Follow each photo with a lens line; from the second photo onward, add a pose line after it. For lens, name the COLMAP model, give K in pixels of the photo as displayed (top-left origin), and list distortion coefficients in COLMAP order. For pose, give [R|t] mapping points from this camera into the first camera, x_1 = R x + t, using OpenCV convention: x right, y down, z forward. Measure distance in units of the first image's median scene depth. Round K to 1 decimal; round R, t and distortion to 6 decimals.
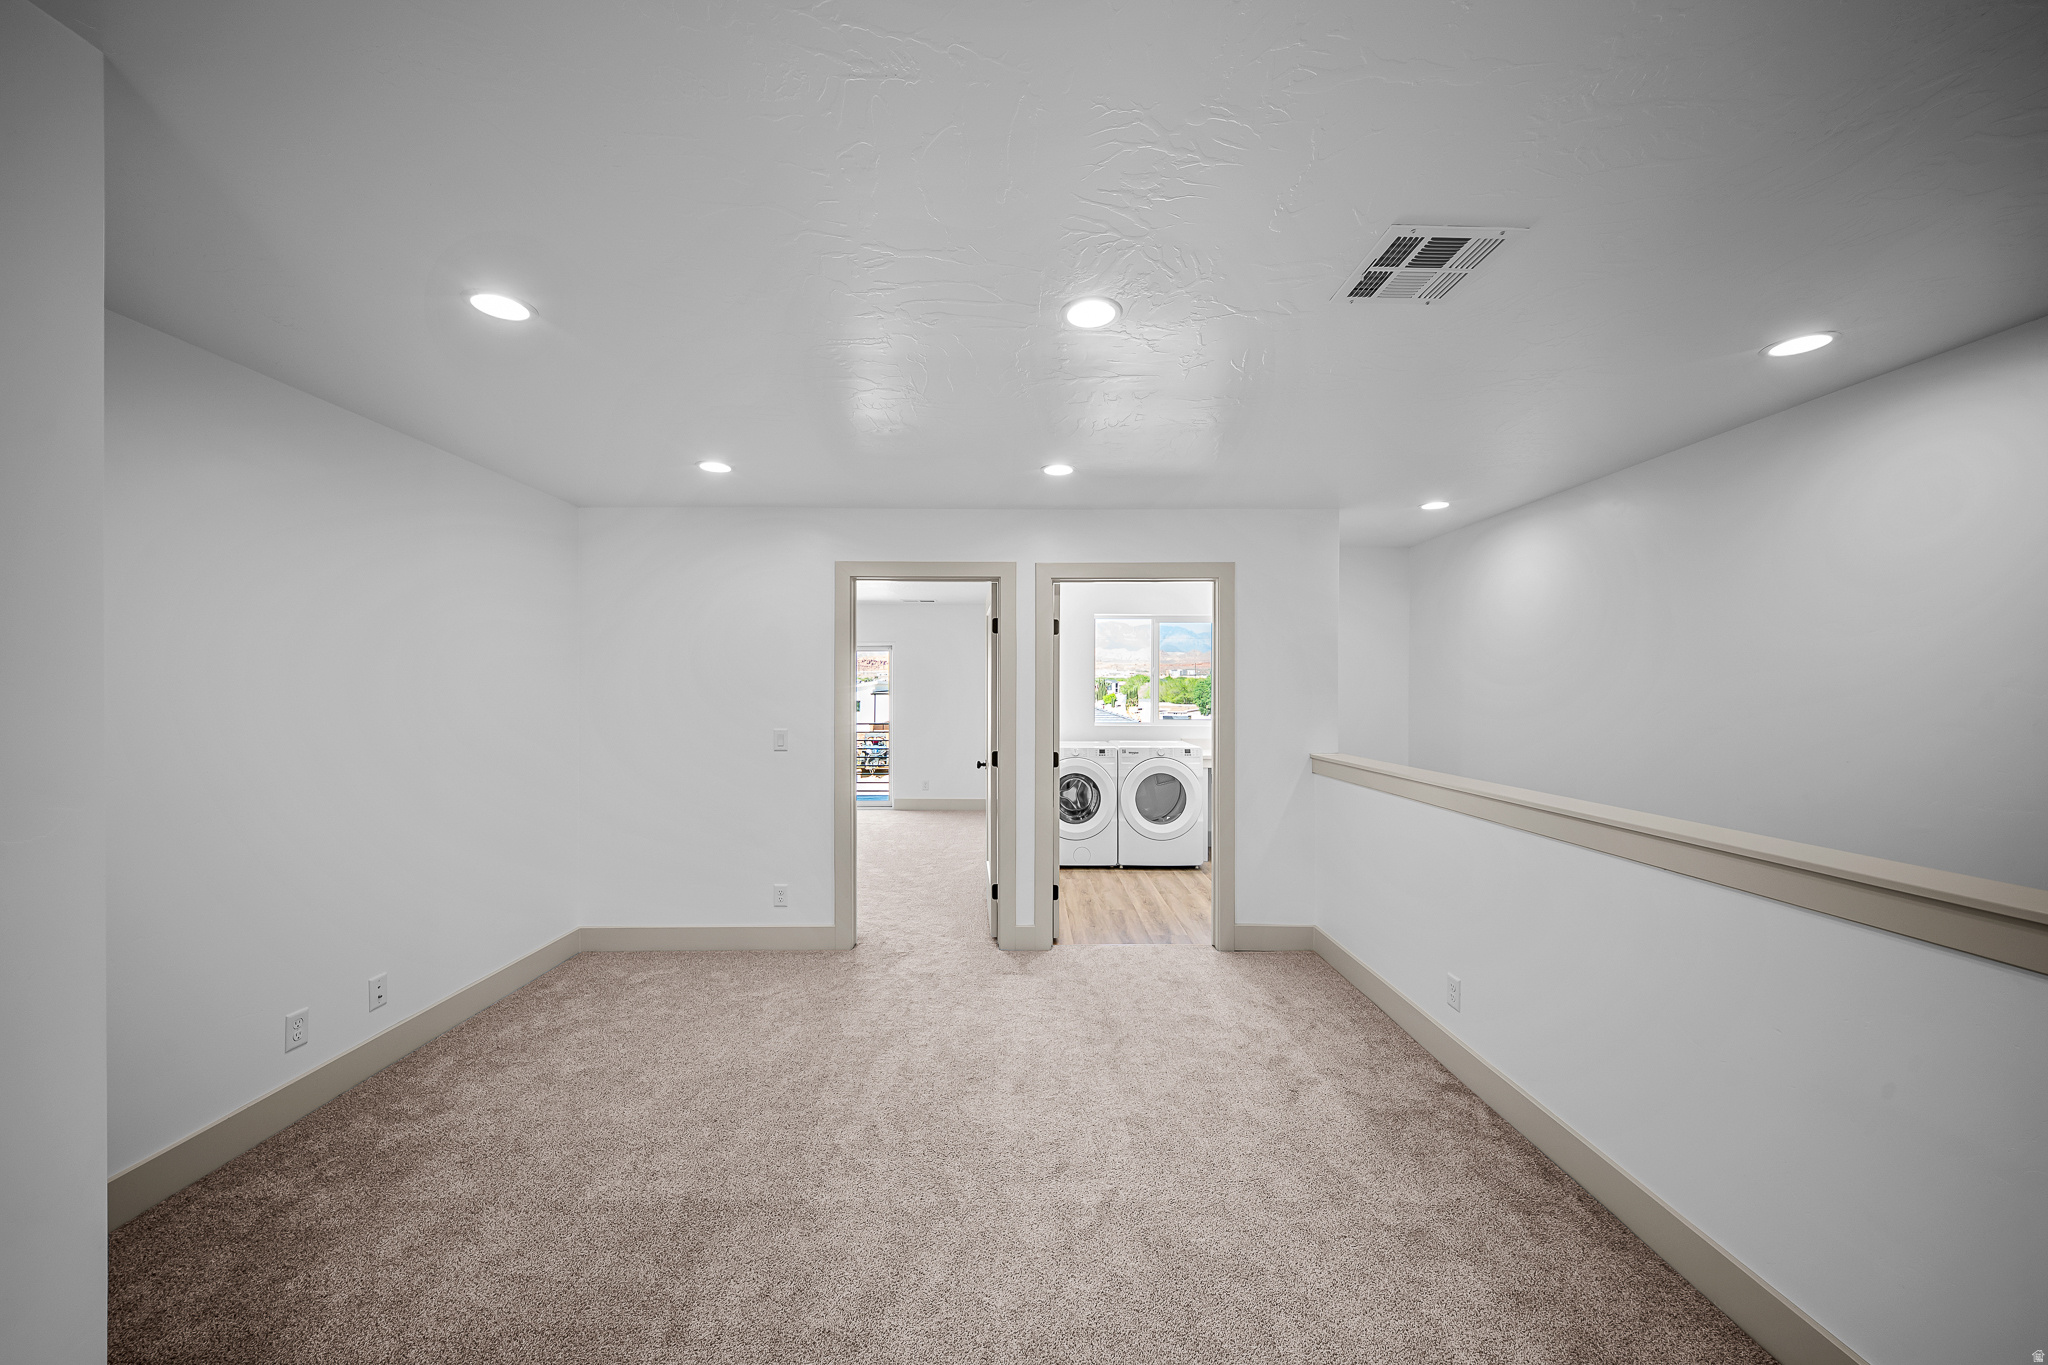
lens RADIAL K [[716.5, 0, 1024.0], [0, 716.5, 682.5], [0, 0, 1]] dist [0.001448, -0.004548]
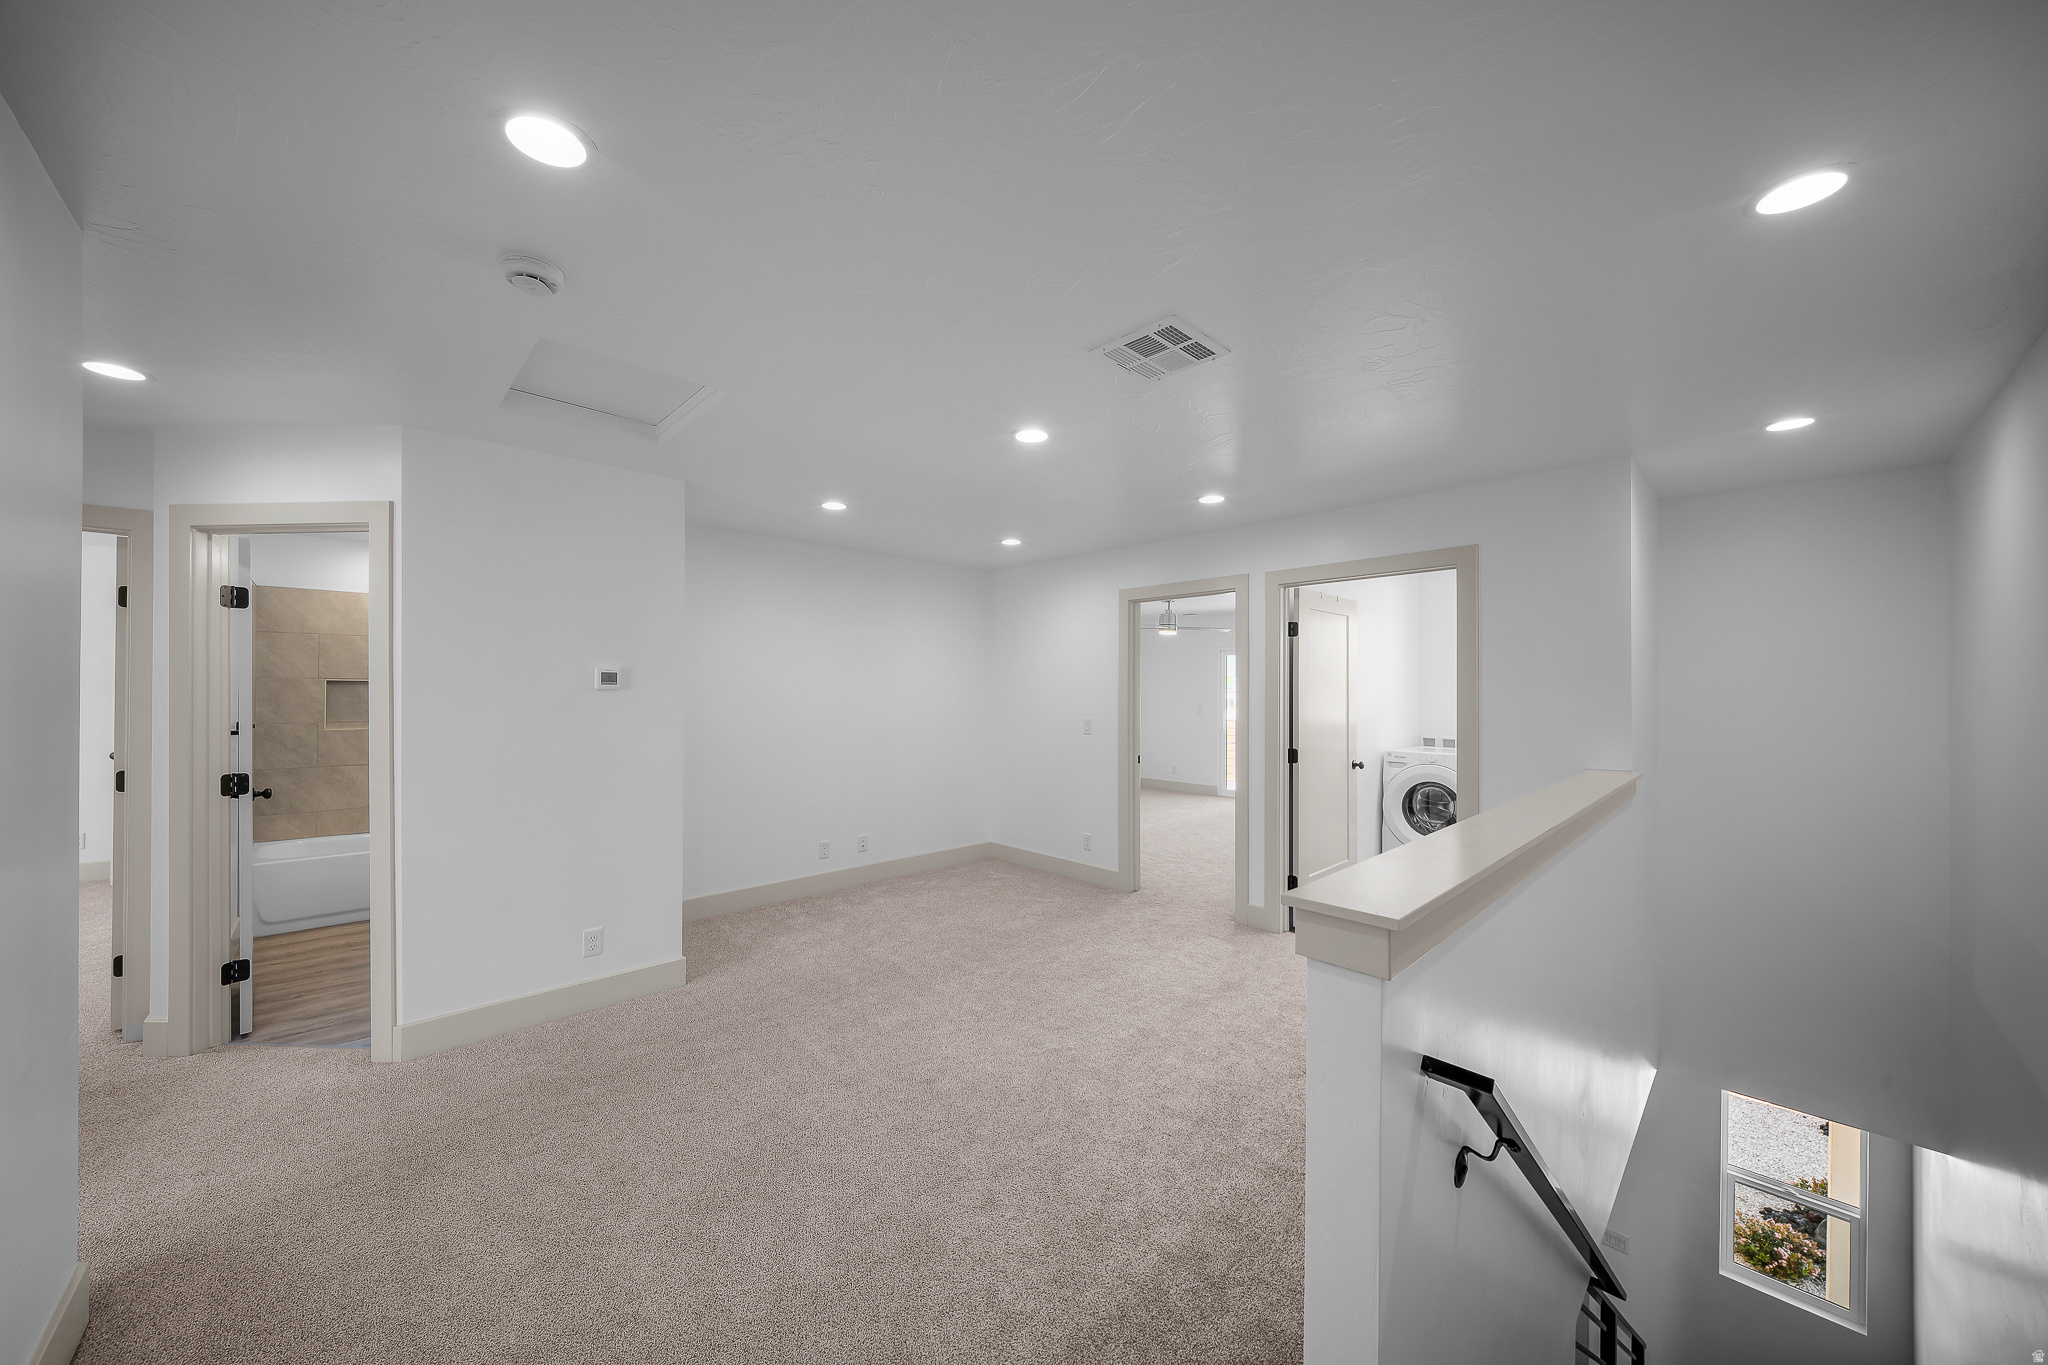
lens RADIAL K [[716.5, 0, 1024.0], [0, 716.5, 682.5], [0, 0, 1]] dist [0.001448, -0.004548]
pose [[0.680696, -0.004502, -0.732552, 0.655839], [0.001224, 0.999987, -0.005008, 0.005958], [0.732565, 0.002512, 0.680693, -0.003404]]
